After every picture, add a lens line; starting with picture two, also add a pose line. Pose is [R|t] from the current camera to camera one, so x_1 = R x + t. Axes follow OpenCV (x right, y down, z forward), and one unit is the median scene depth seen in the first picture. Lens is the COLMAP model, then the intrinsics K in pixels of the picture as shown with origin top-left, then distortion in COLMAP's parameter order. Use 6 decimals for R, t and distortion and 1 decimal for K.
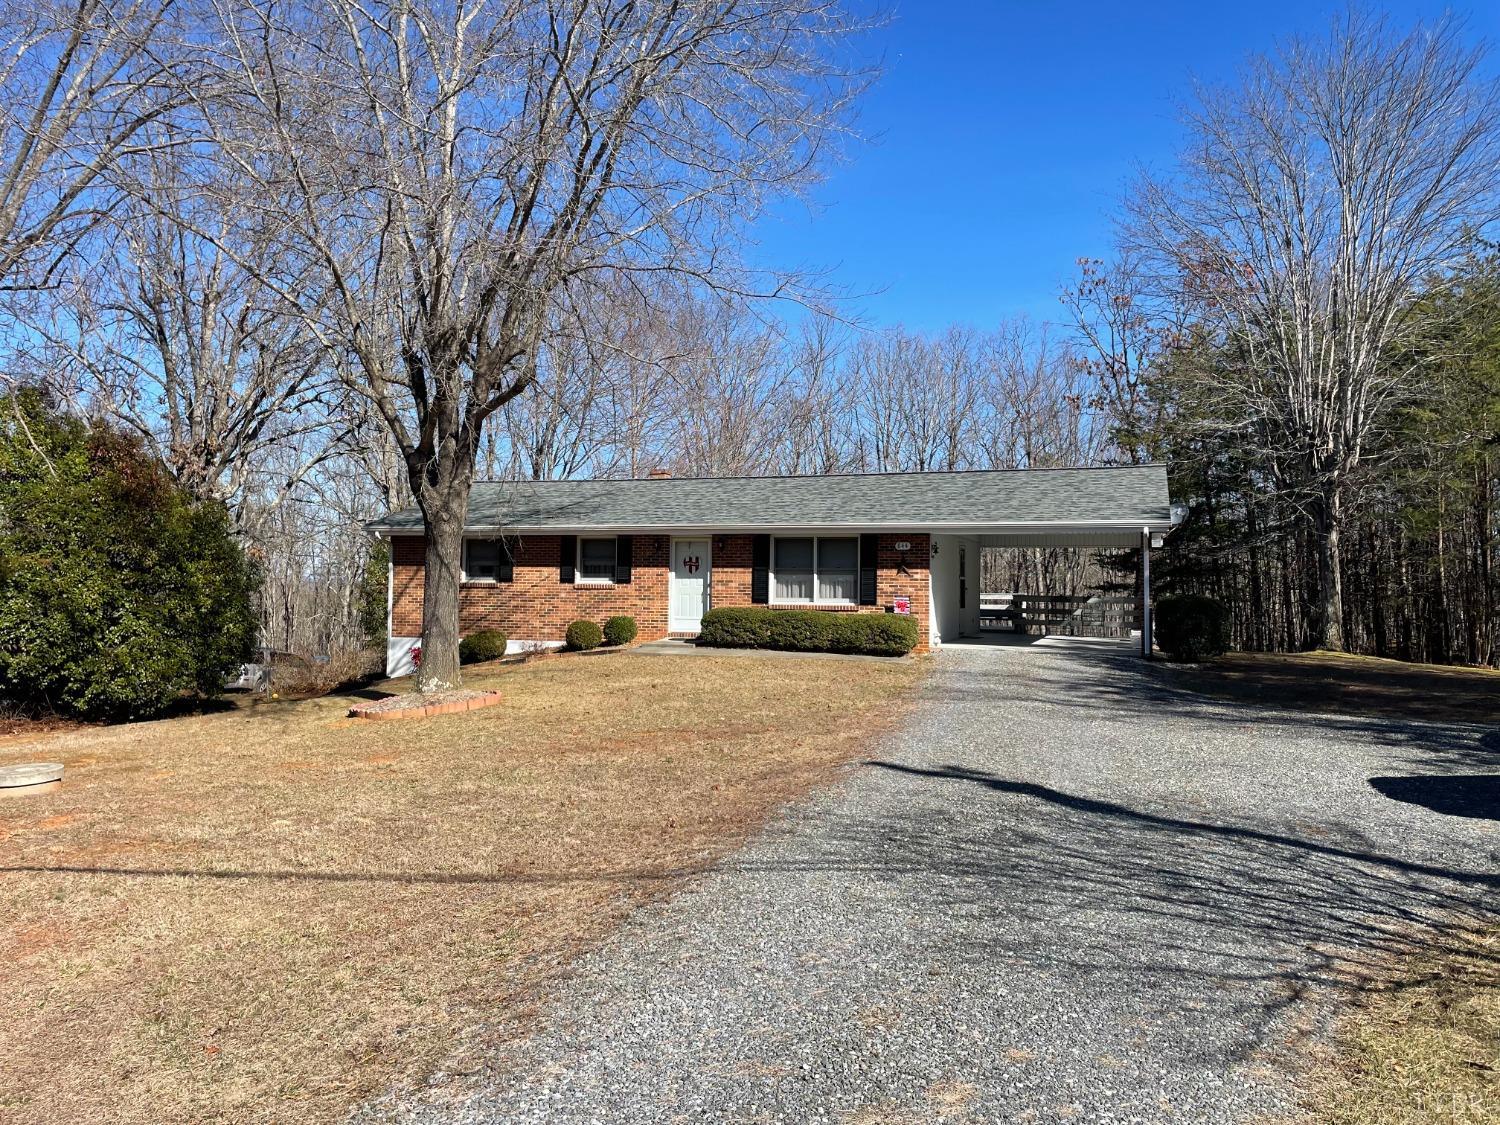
lens RADIAL K [[1141.4, 0, 752.0], [0, 1141.4, 547.4], [0, 0, 1]] dist [0.103334, -0.138857]
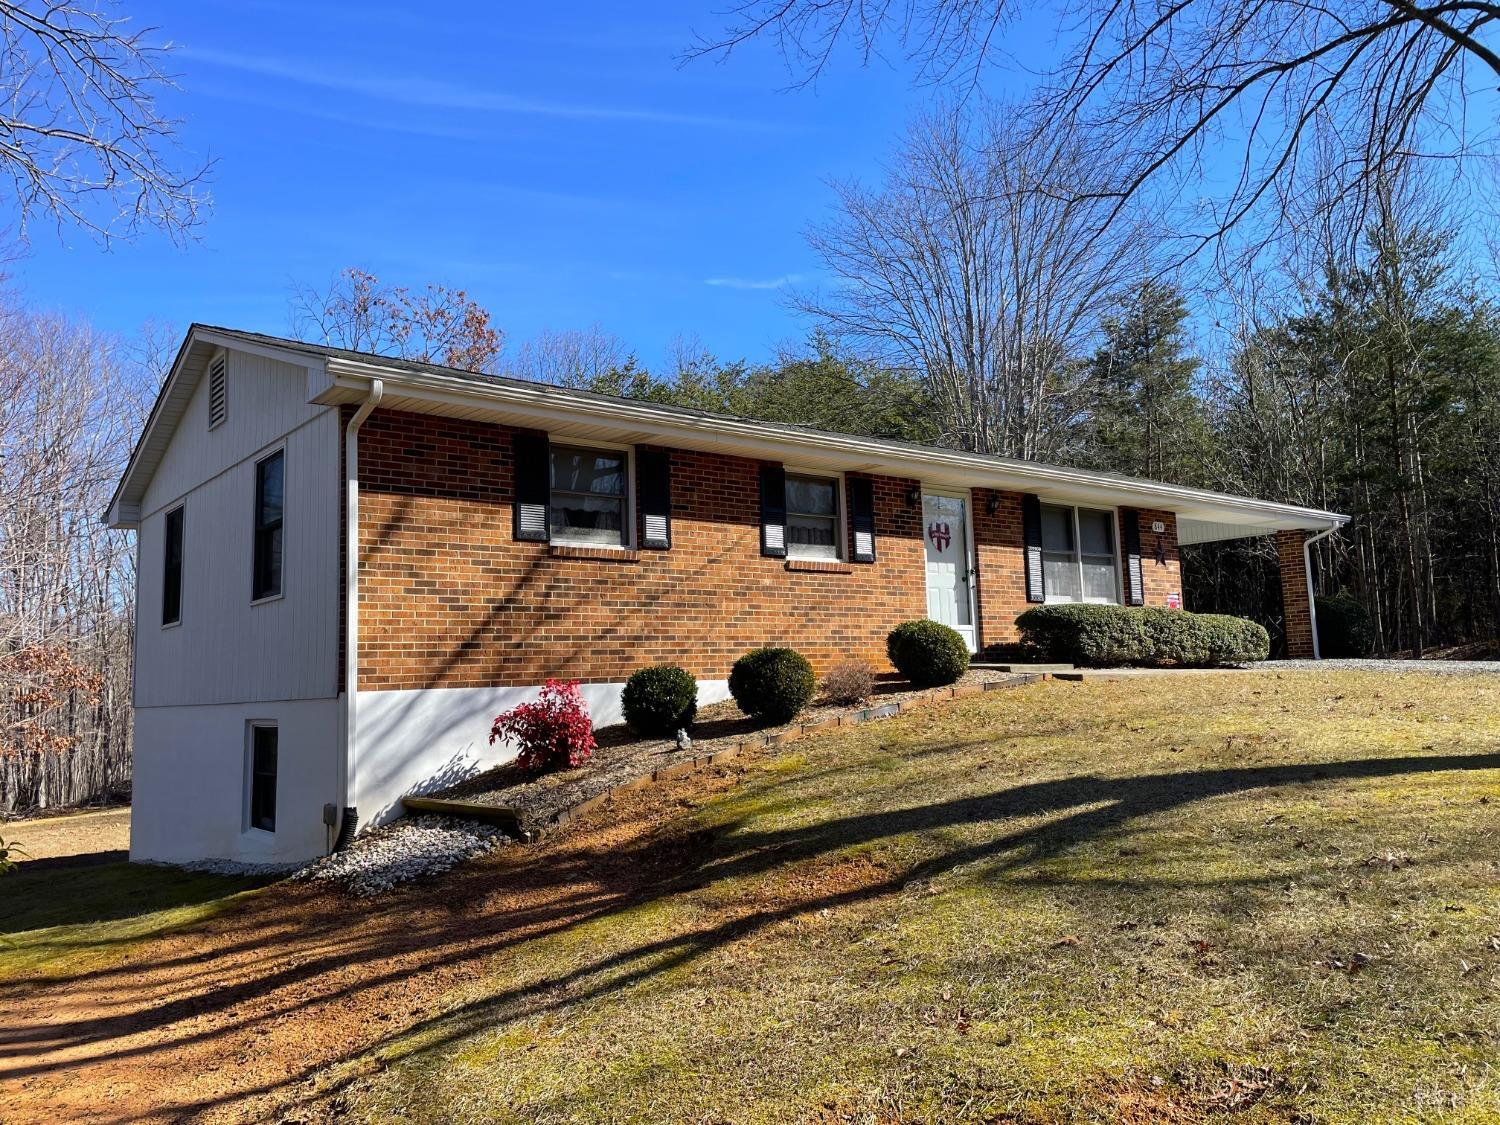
lens RADIAL K [[1141.4, 0, 752.0], [0, 1141.4, 547.4], [0, 0, 1]] dist [0.103334, -0.138857]
pose [[0.520101, 0.074531, 0.850846, -0.614909], [0.007012, 0.995779, -0.091513, 0.075403], [-0.854076, 0.053562, 0.517383, 0.802121]]
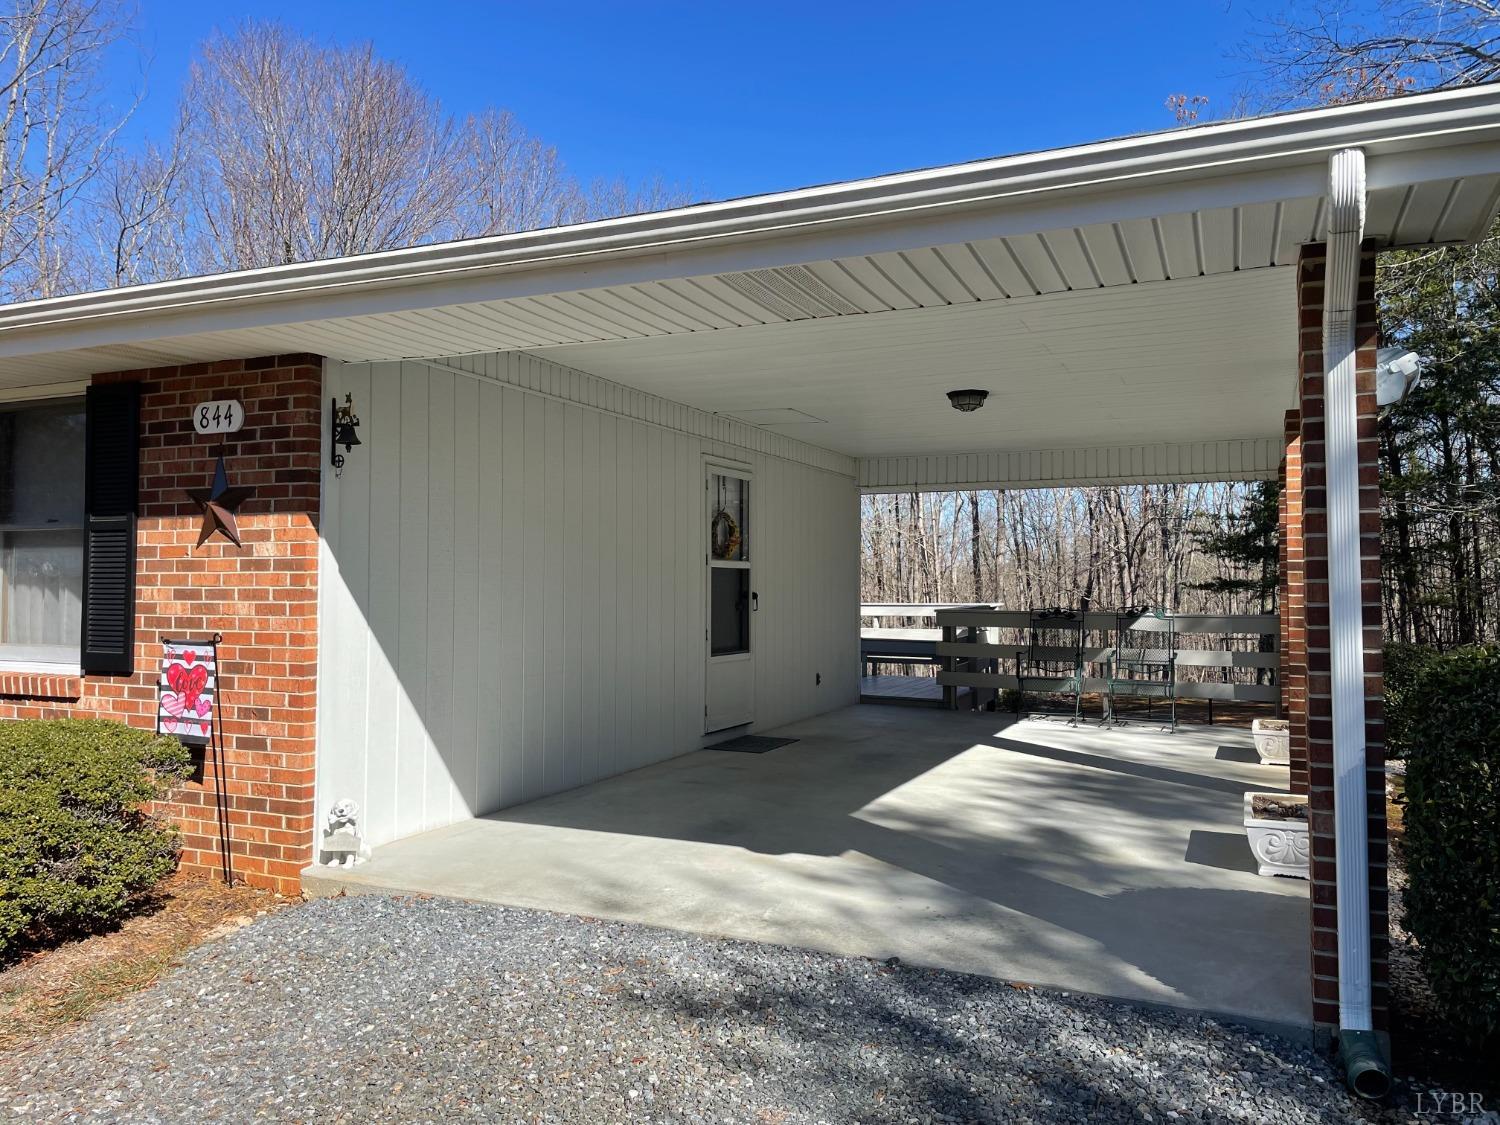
lens RADIAL K [[1141.4, 0, 752.0], [0, 1141.4, 547.4], [0, 0, 1]] dist [0.103334, -0.138857]
pose [[0.995619, -0.009625, -0.093007, 0.247255], [0.009613, 0.999954, -0.000572, 0.024618], [0.093009, -0.000324, 0.995665, 0.747278]]
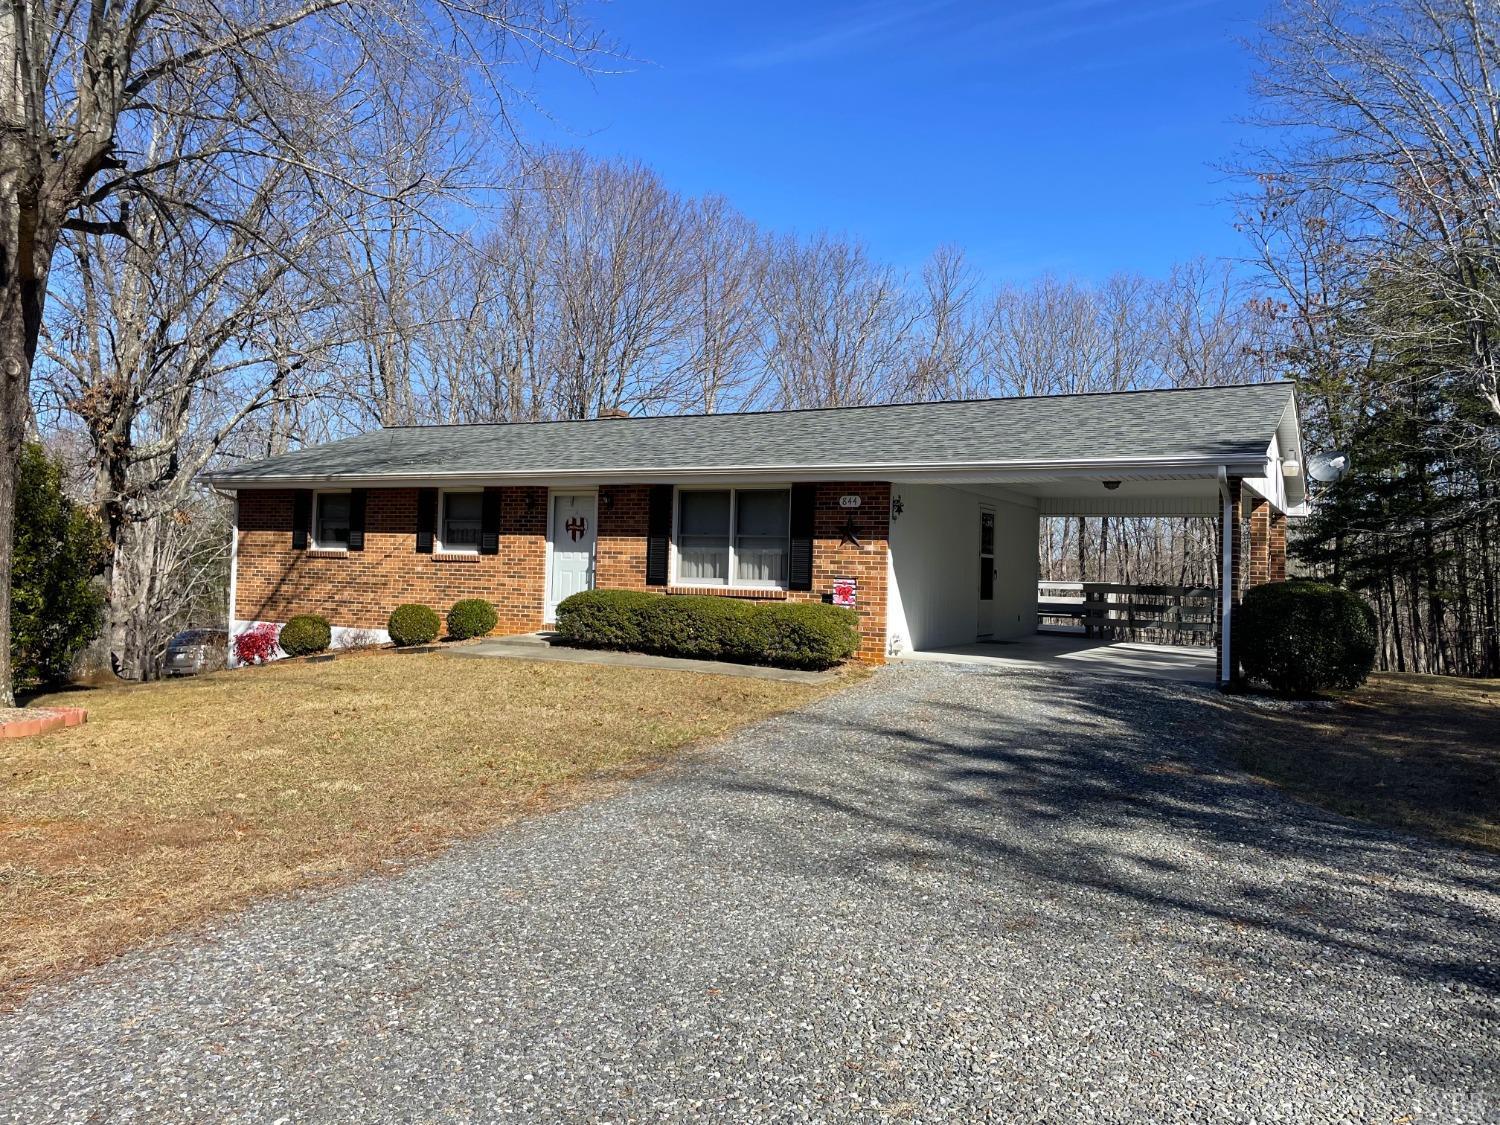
lens RADIAL K [[1141.4, 0, 752.0], [0, 1141.4, 547.4], [0, 0, 1]] dist [0.103334, -0.138857]
pose [[0.985462, 0.014858, -0.169244, 0.179727], [-0.013311, 0.999859, 0.010273, 0.018319], [0.169373, -0.007871, 0.985521, 0.329230]]
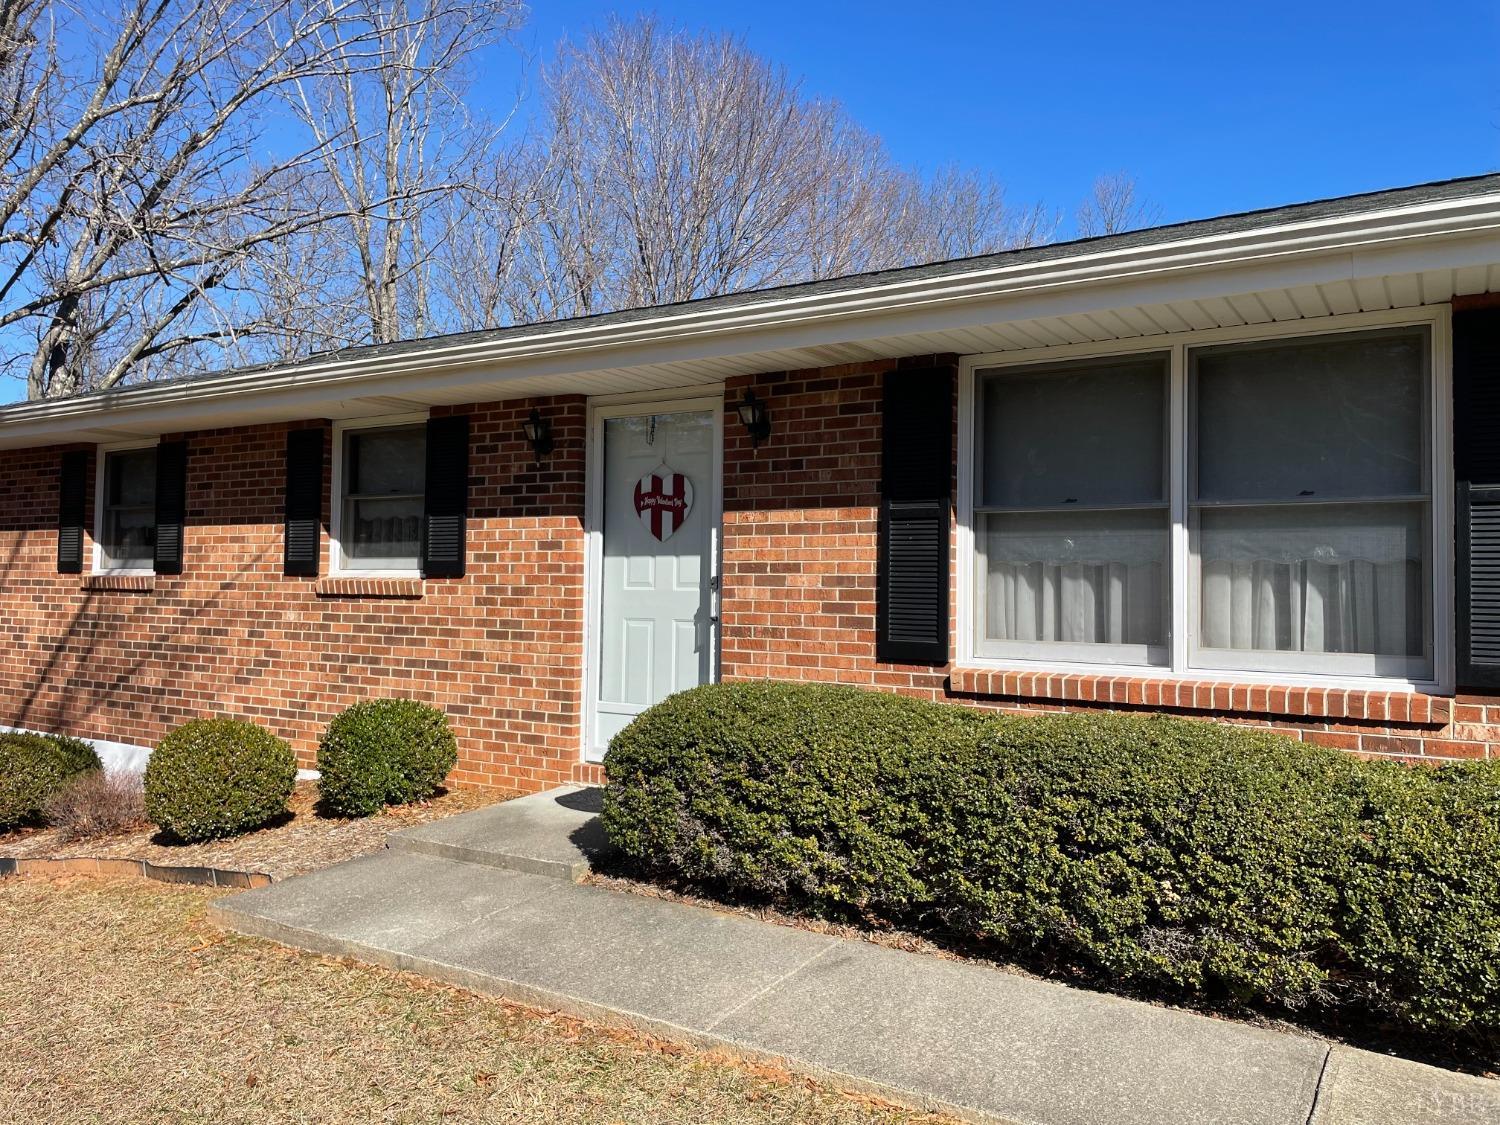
lens RADIAL K [[1141.4, 0, 752.0], [0, 1141.4, 547.4], [0, 0, 1]] dist [0.103334, -0.138857]
pose [[0.973129, -0.005105, -0.230202, 0.028267], [0.003747, 0.999973, -0.006335, 0.027321], [0.230228, 0.005303, 0.973122, 0.771477]]
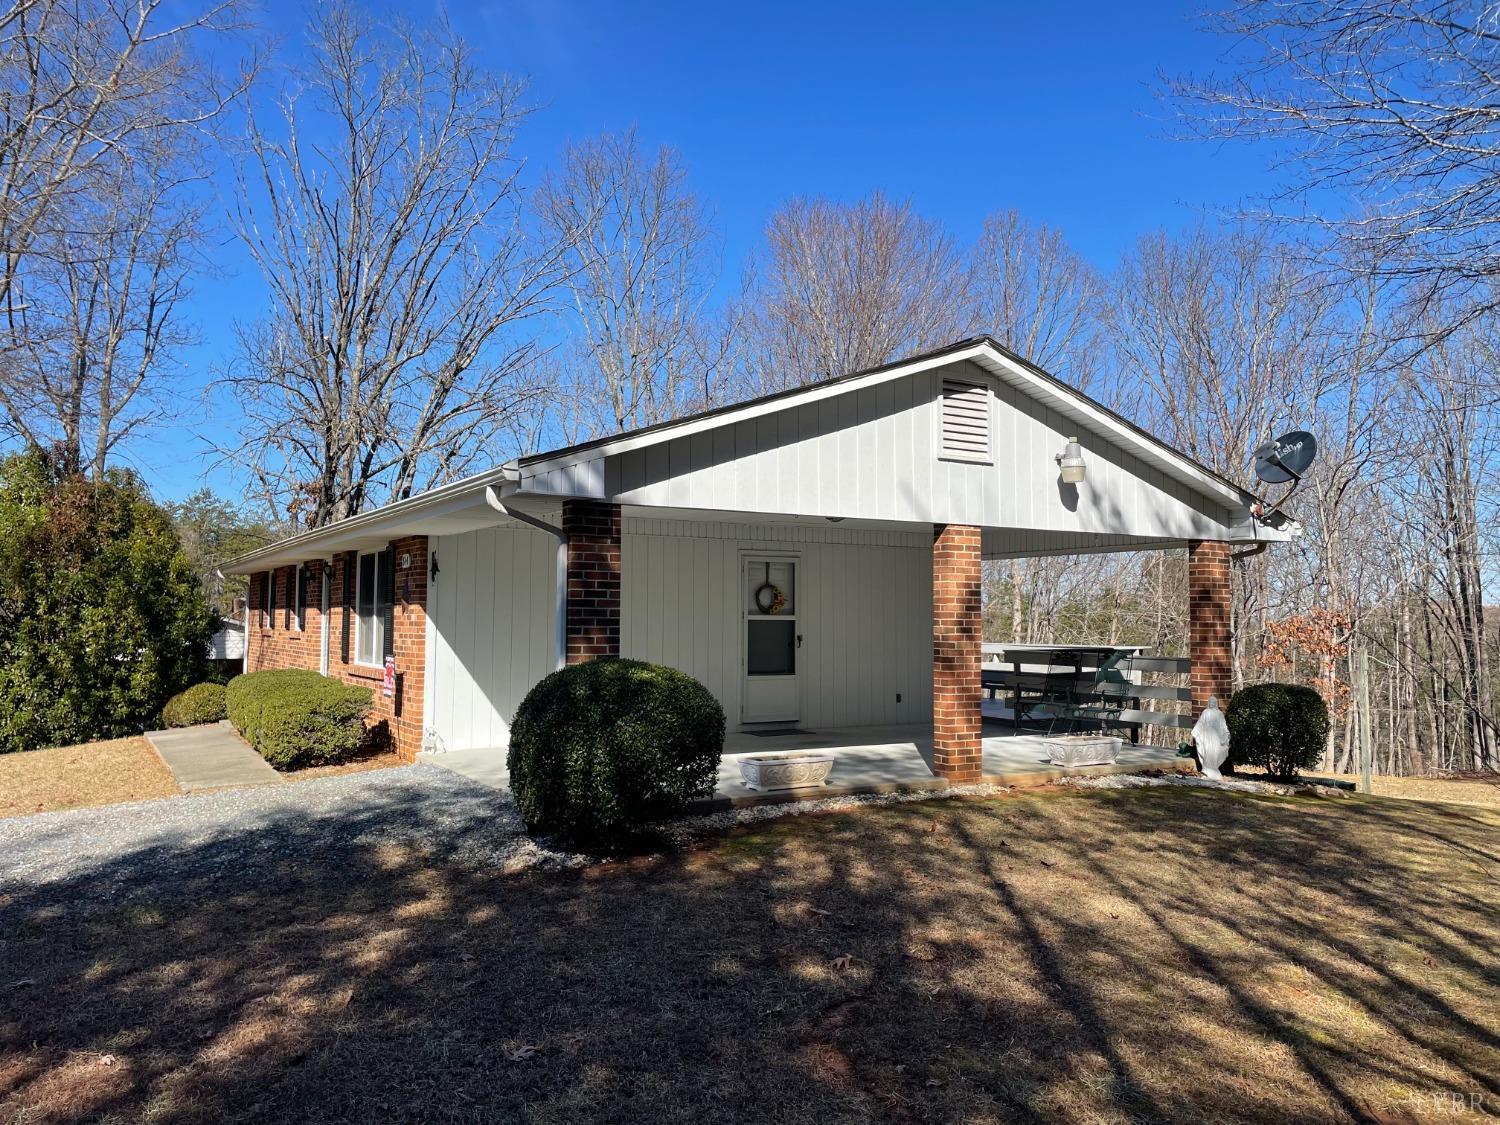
lens RADIAL K [[1141.4, 0, 752.0], [0, 1141.4, 547.4], [0, 0, 1]] dist [0.103334, -0.138857]
pose [[0.767106, -0.048080, -0.639716, 0.576193], [0.026929, 0.998722, -0.042772, 0.018944], [0.640955, 0.015583, 0.767421, 0.659725]]
